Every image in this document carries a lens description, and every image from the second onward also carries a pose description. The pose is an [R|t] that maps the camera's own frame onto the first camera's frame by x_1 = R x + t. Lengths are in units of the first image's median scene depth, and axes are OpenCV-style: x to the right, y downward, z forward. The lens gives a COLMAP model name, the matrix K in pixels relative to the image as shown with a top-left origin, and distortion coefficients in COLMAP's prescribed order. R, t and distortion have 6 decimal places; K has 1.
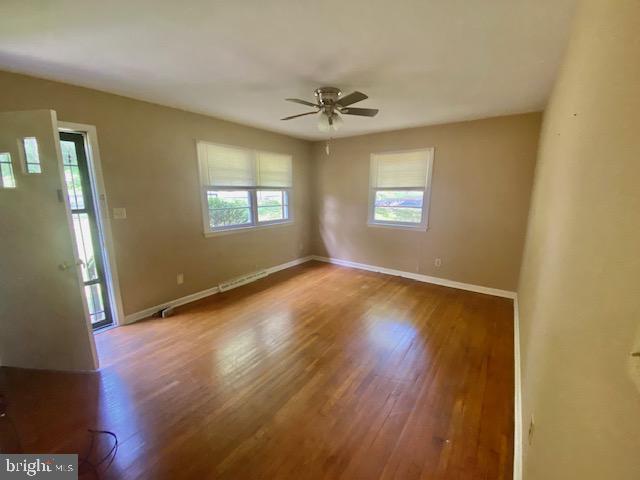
lens RADIAL K [[262.5, 0, 321.4], [0, 262.5, 240.1], [0, 0, 1]] dist [0.027563, -0.021378]
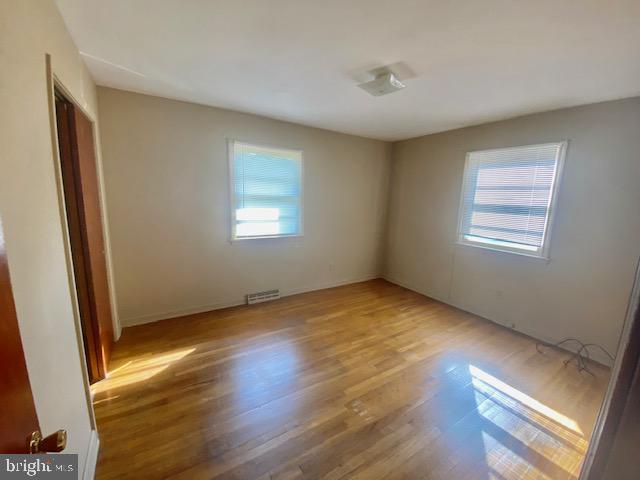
lens RADIAL K [[262.5, 0, 321.4], [0, 262.5, 240.1], [0, 0, 1]] dist [0.027563, -0.021378]
pose [[0.929014, 0.086356, -0.359828, 0.170032], [-0.095465, 0.995404, -0.007585, -0.044842], [0.357519, 0.041398, 0.932988, 0.236756]]
